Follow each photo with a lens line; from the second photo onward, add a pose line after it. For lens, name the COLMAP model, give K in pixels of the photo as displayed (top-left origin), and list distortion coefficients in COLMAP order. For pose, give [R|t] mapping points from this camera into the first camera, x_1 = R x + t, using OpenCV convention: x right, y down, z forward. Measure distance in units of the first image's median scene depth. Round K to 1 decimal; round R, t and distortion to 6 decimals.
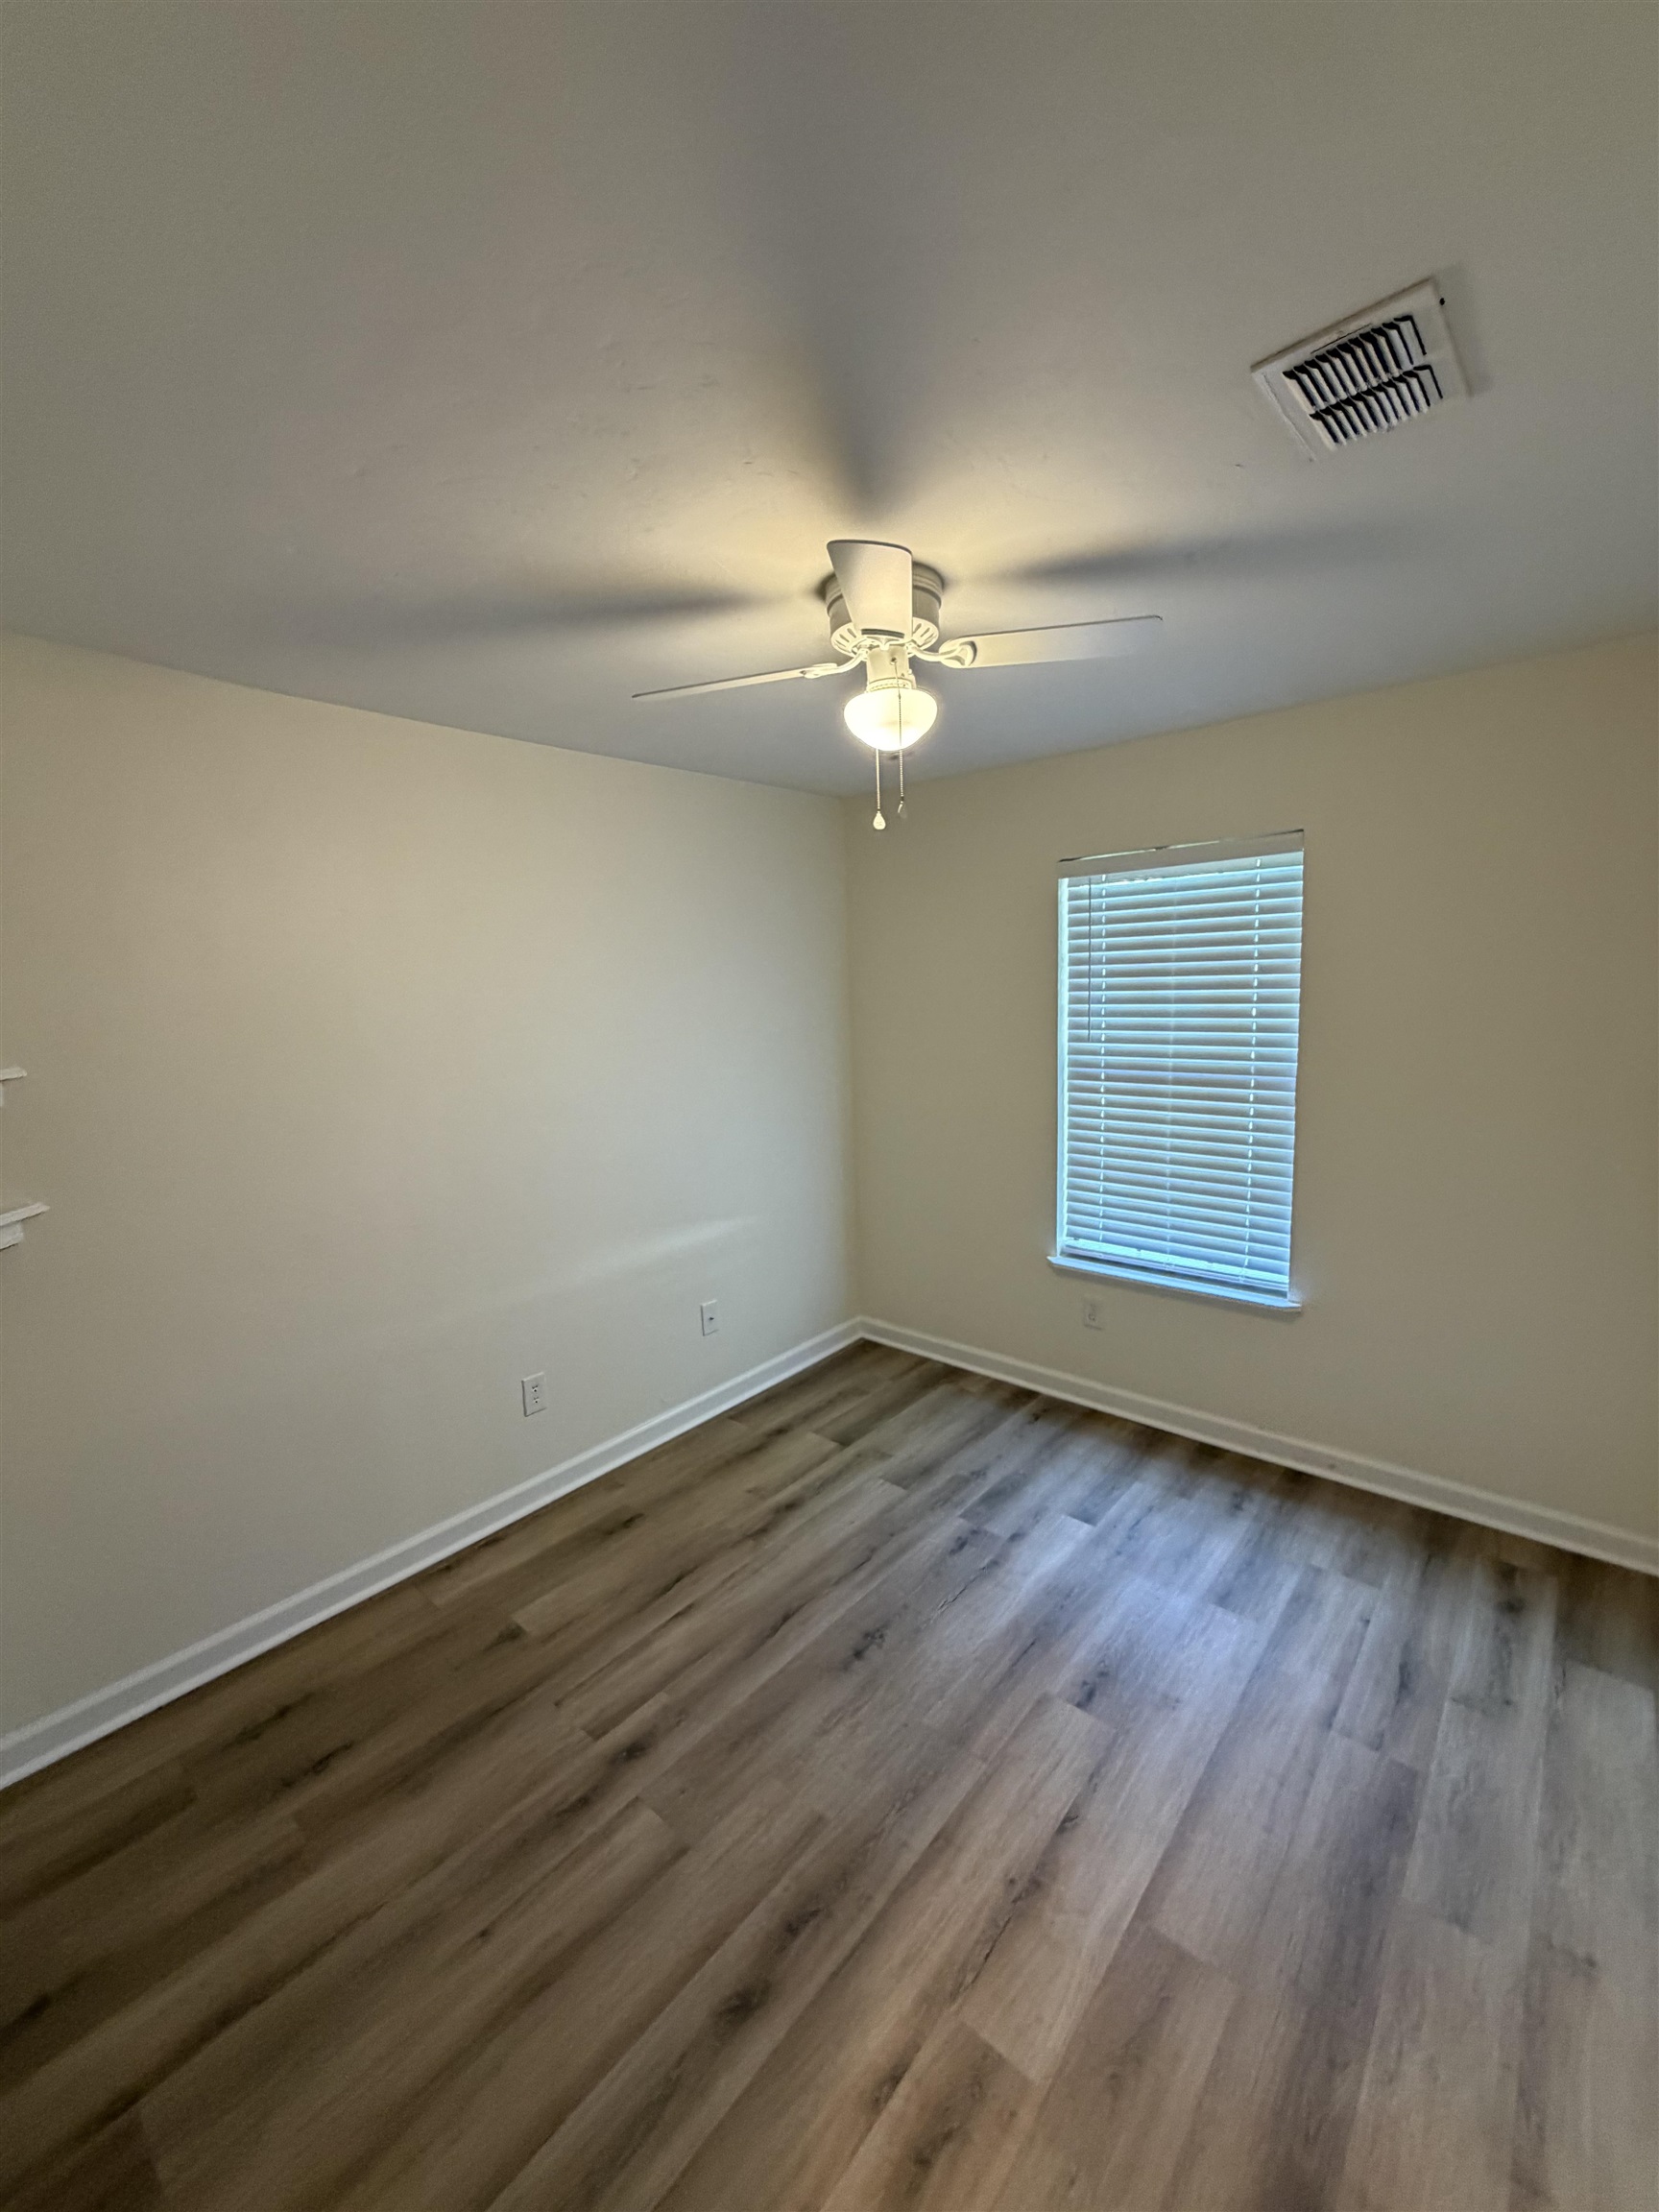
lens RADIAL K [[909.7, 0, 829.5], [0, 909.7, 1106.0], [0, 0, 1]] dist [0.000318, -0.000057]
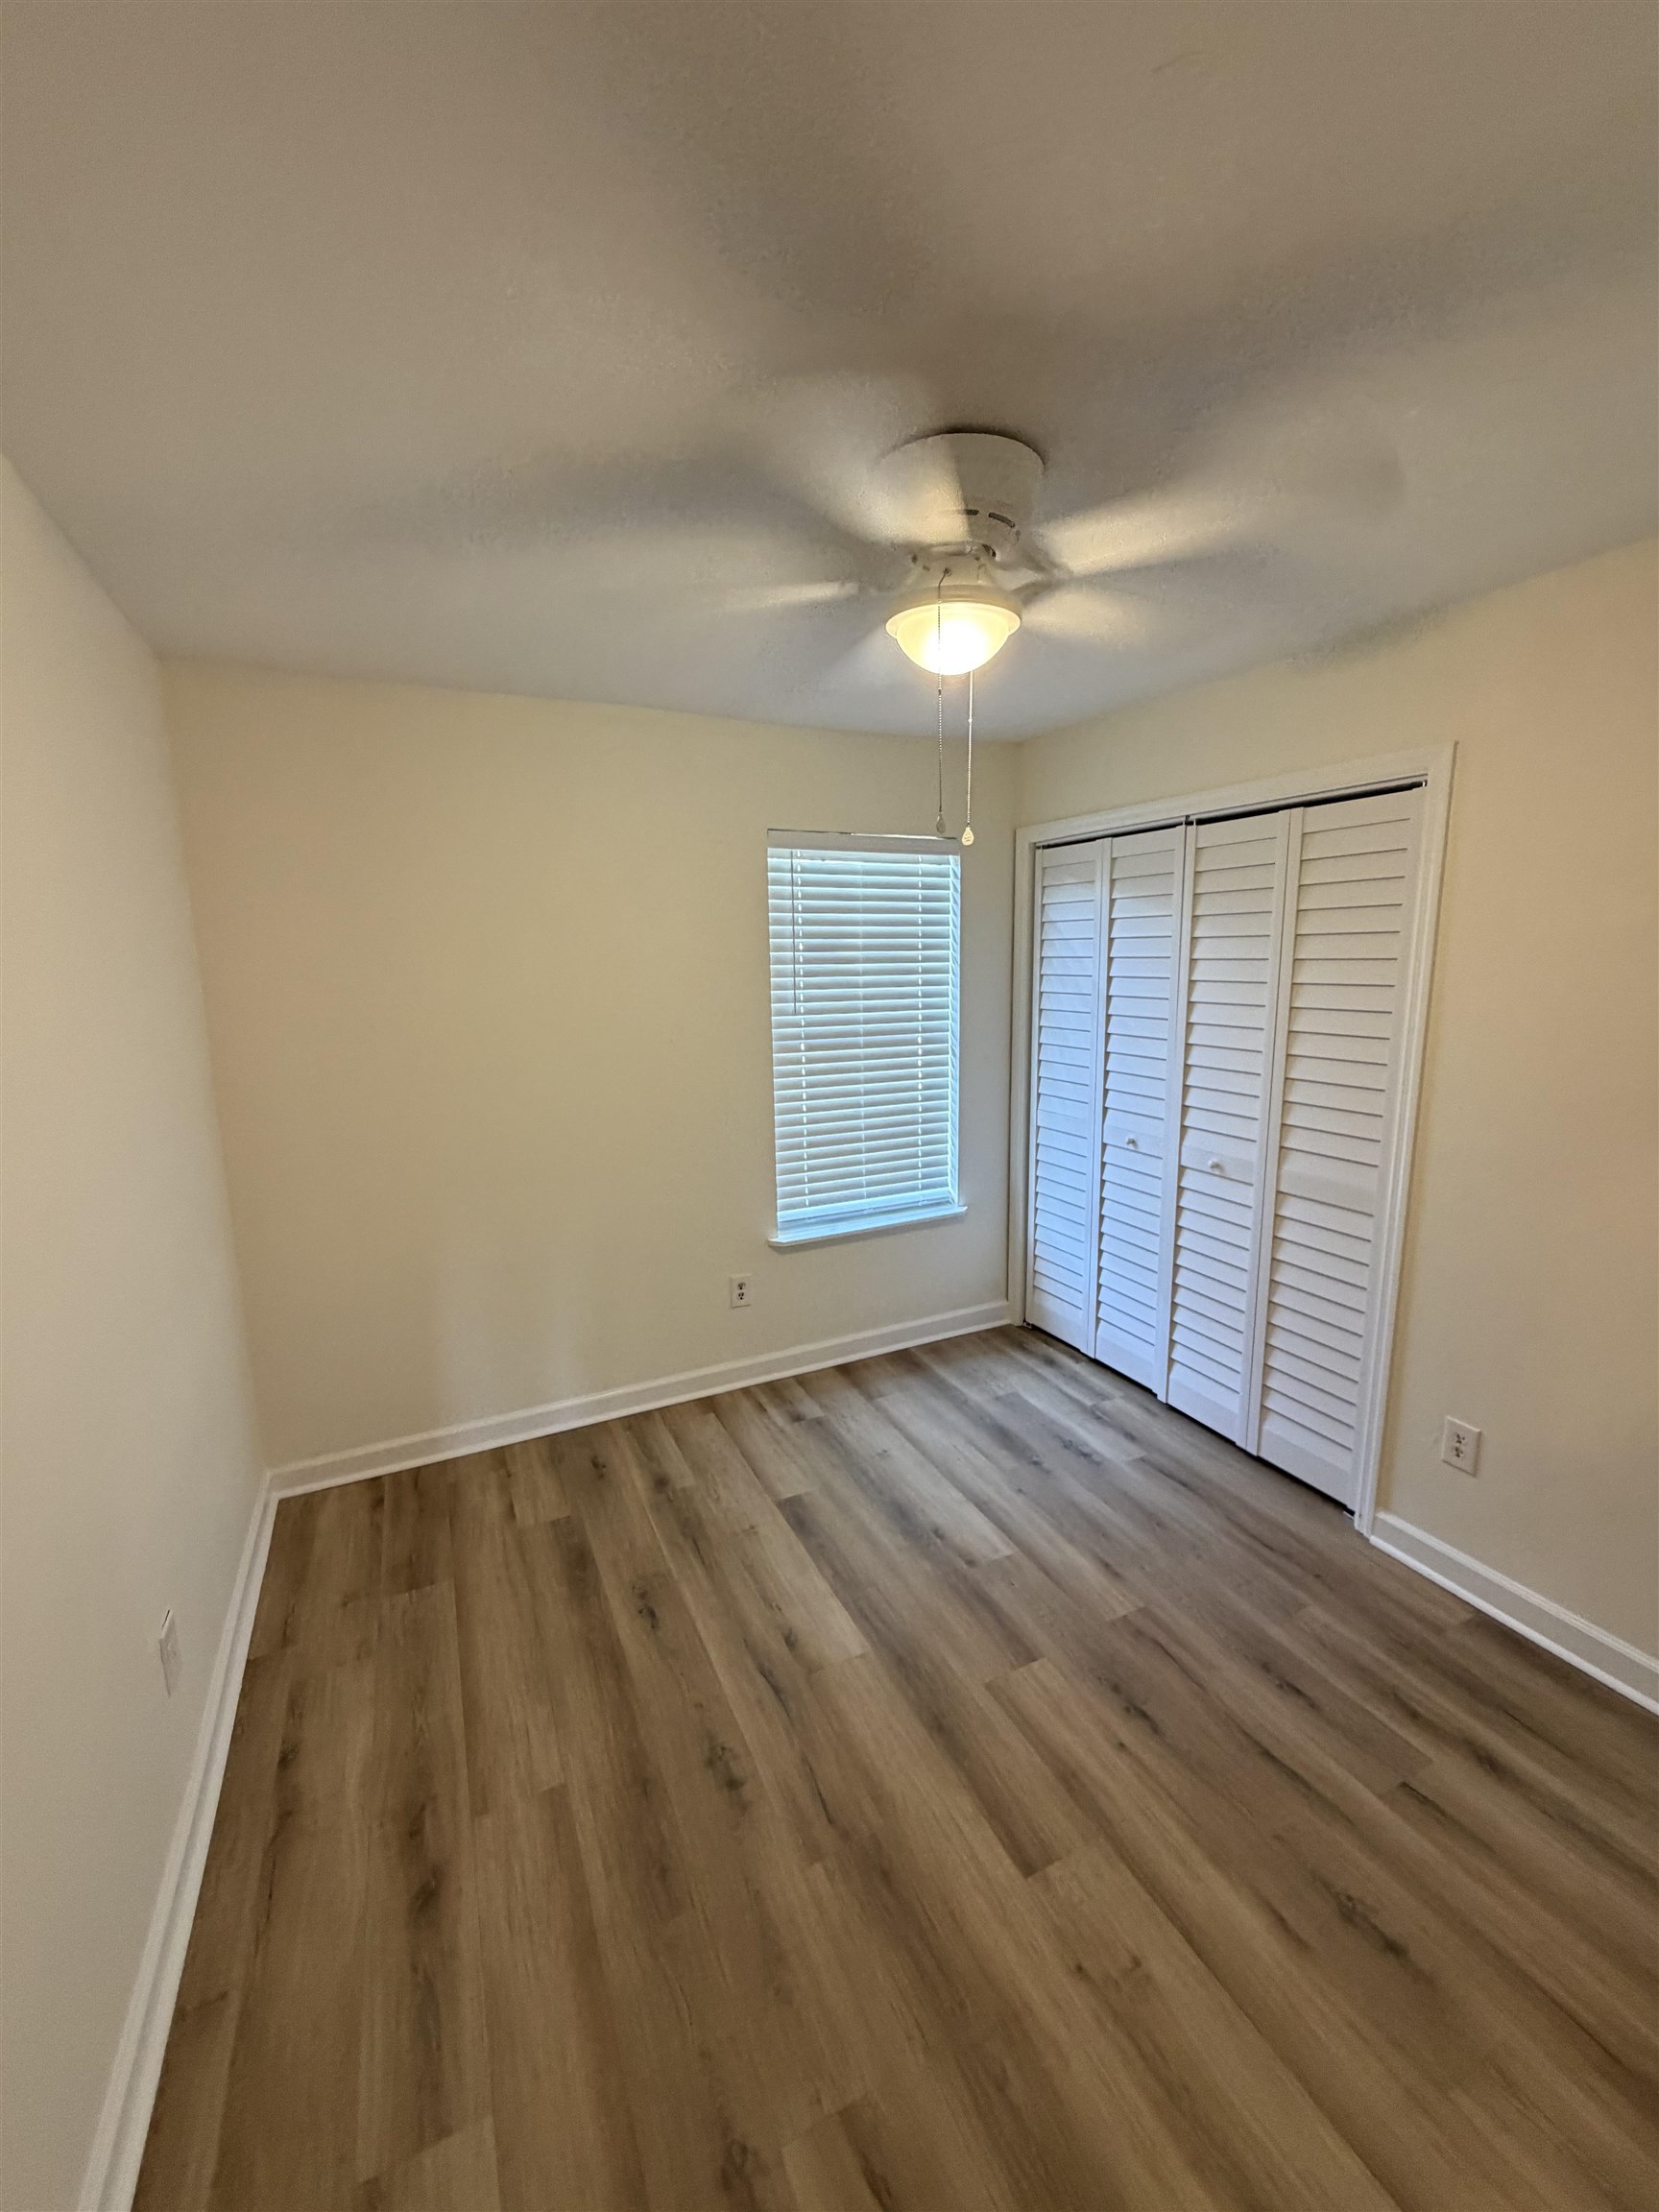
lens RADIAL K [[867.8, 0, 819.4], [0, 867.8, 1102.0], [0, 0, 1]] dist [-0.000185, -0.000239]
pose [[0.394248, -0.115851, 0.911673, -0.614159], [0.136009, 0.988454, 0.066792, -0.035904], [-0.908884, 0.097663, 0.405452, 0.609088]]
